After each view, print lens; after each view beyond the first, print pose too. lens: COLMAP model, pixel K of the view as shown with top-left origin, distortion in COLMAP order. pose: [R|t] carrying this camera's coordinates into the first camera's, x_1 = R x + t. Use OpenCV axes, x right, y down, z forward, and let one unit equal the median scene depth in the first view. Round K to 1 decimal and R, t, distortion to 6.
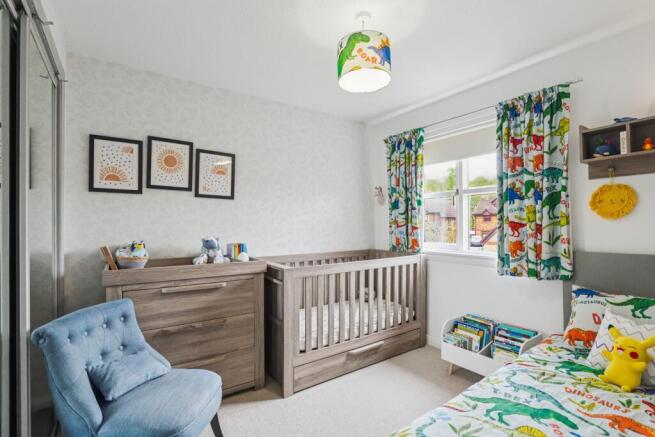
lens RADIAL K [[313.9, 0, 327.5], [0, 313.9, 218.5], [0, 0, 1]] dist [-0.015718, 0.000339]
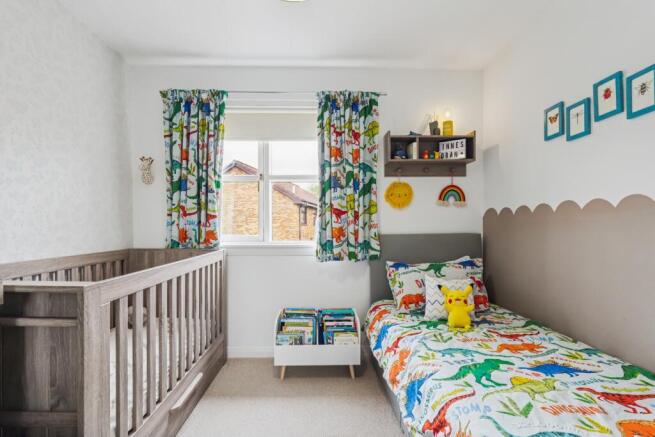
lens RADIAL K [[309.9, 0, 325.5], [0, 309.9, 229.3], [0, 0, 1]] dist [-0.020583, 0.001122]
pose [[0.542275, 0.001077, 0.840201, -0.290580], [-0.015469, 0.999842, 0.008703, 0.068830], [-0.840059, -0.017716, 0.542206, 0.457276]]
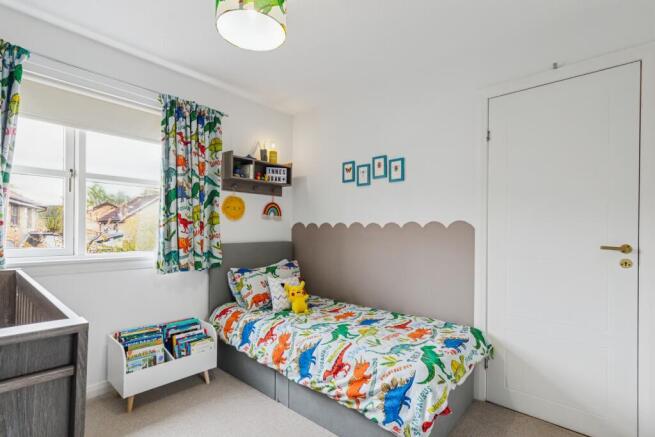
lens RADIAL K [[315.0, 0, 334.6], [0, 315.0, 228.1], [0, 0, 1]] dist [-0.000605, 0.000576]
pose [[-0.259599, 0.013348, 0.965624, -0.532249], [-0.025989, 0.999446, -0.020802, 0.048106], [-0.965367, -0.030496, -0.259108, 0.769588]]
